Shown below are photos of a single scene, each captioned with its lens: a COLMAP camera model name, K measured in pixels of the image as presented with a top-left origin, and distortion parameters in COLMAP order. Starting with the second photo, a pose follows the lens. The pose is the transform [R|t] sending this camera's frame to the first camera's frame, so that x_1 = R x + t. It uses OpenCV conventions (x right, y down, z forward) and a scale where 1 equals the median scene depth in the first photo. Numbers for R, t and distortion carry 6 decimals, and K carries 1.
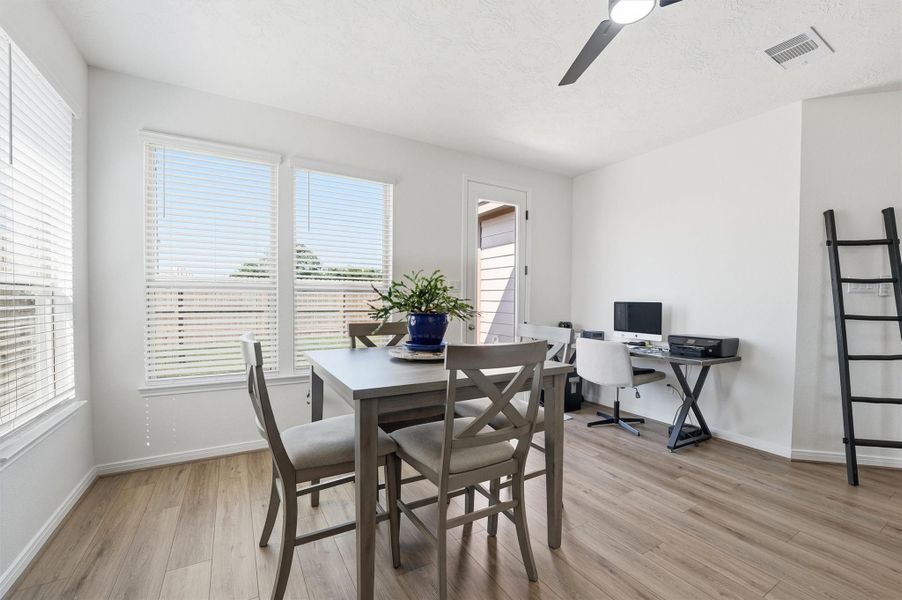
lens RADIAL K [[371.4, 0, 447.5], [0, 371.4, 296.7], [0, 0, 1]] dist [-0.021028, 0.000815]
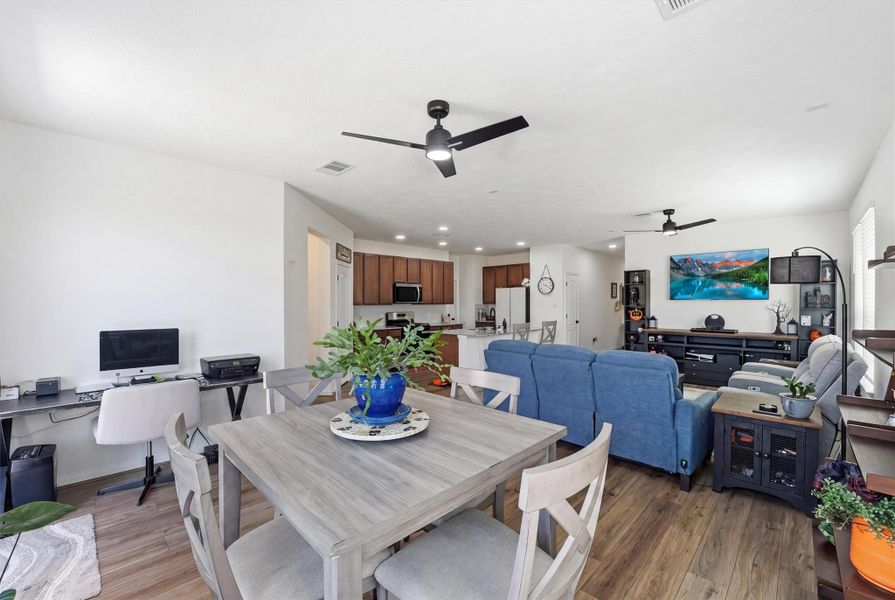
lens RADIAL K [[373.2, 0, 445.5], [0, 373.2, 303.0], [0, 0, 1]] dist [-0.024101, 0.000158]
pose [[-0.256649, -0.010038, 0.966453, -0.547472], [-0.005677, 0.999944, 0.008878, -0.069479], [-0.966488, -0.003208, -0.256692, 0.679984]]
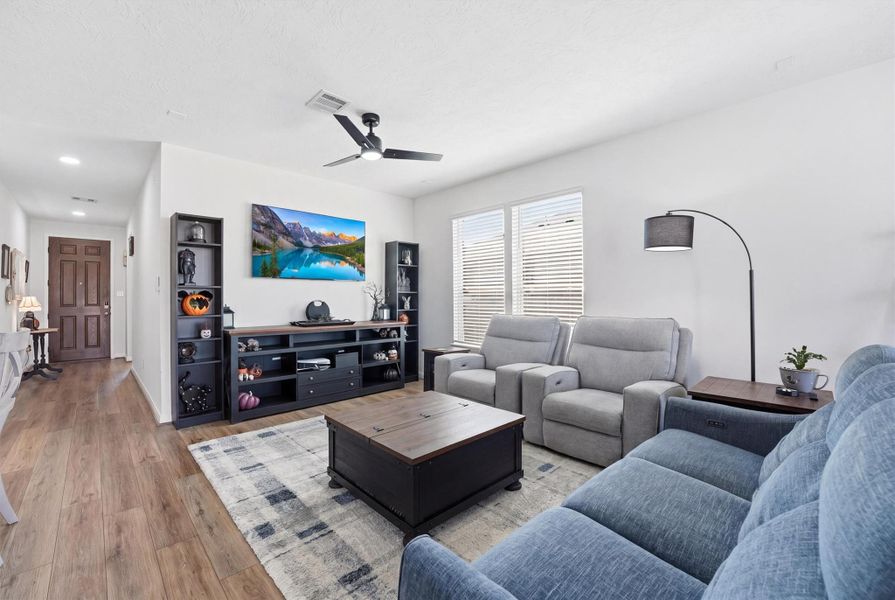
lens RADIAL K [[370.9, 0, 445.0], [0, 370.9, 296.3], [0, 0, 1]] dist [-0.023657, 0.000724]
pose [[-0.971518, -0.002707, -0.236952, 0.915968], [0.000432, 0.999913, -0.013192, 0.008434], [0.236967, -0.012919, -0.971432, 0.233610]]
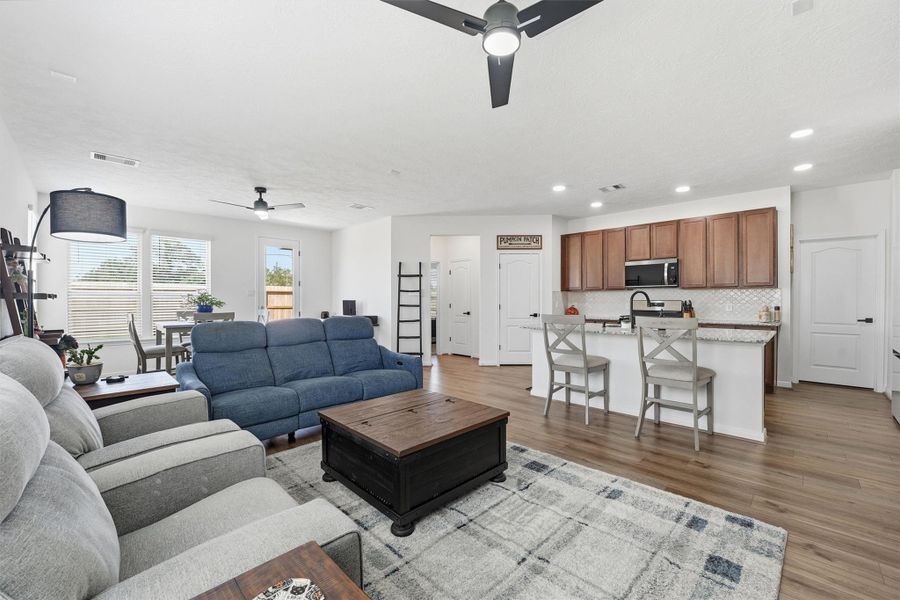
lens RADIAL K [[366.7, 0, 450.0], [0, 366.7, 300.0], [0, 0, 1]] dist [-0.023085, 0.000313]
pose [[0.966624, -0.009136, 0.256036, 0.650751], [0.006778, 0.999926, 0.010088, -0.004602], [-0.256109, -0.008016, 0.966615, -1.313668]]
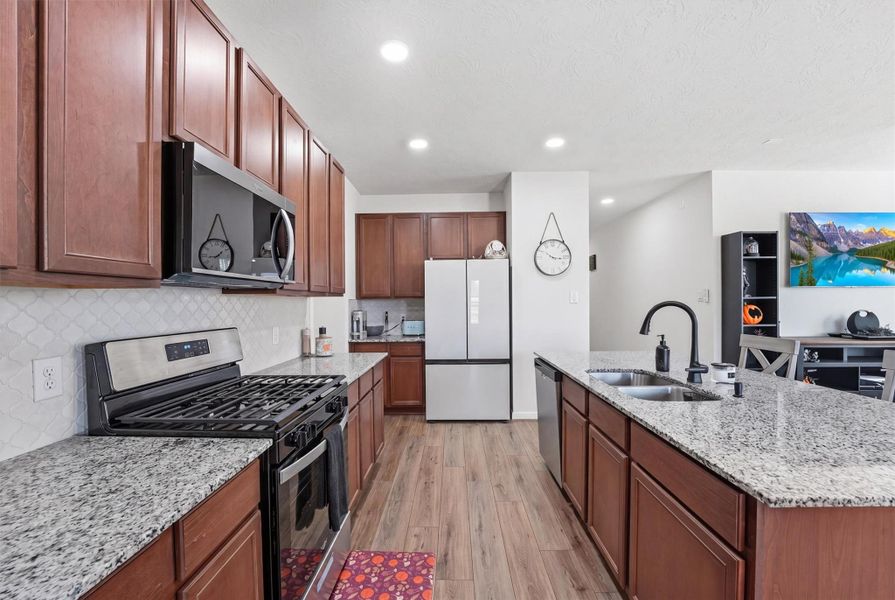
lens RADIAL K [[373.2, 0, 445.5], [0, 373.2, 303.0], [0, 0, 1]] dist [-0.024101, 0.000158]
pose [[-0.855143, 0.000176, 0.518391, 1.653600], [-0.001452, 0.999995, -0.002735, -0.014395], [-0.518389, -0.003092, -0.855139, 0.534686]]
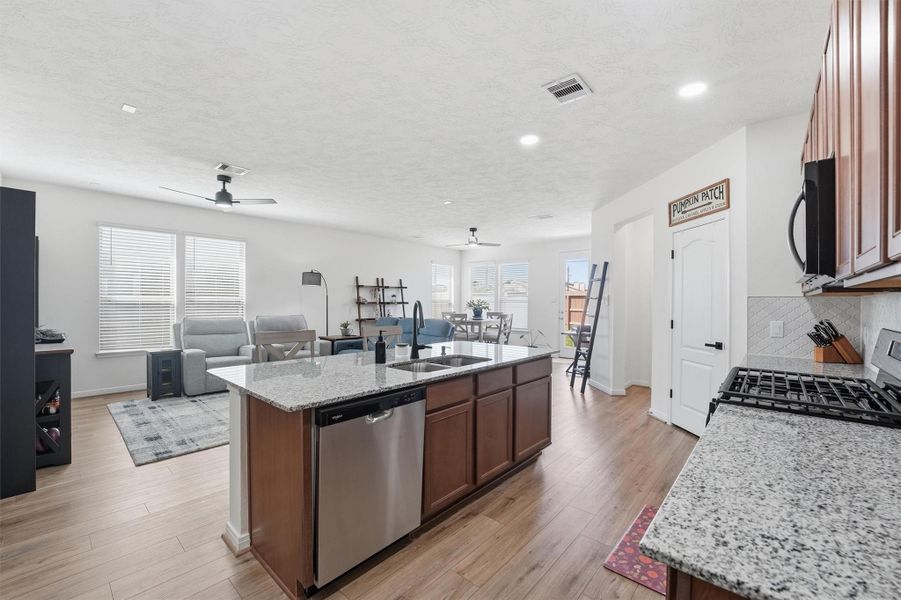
lens RADIAL K [[368.2, 0, 448.3], [0, 368.2, 303.5], [0, 0, 1]] dist [-0.025146, 0.000688]
pose [[0.311489, 0.001728, -0.950248, 2.470497], [0.002257, 0.999994, 0.002558, -0.016614], [0.950247, -0.002941, 0.311483, -0.410457]]
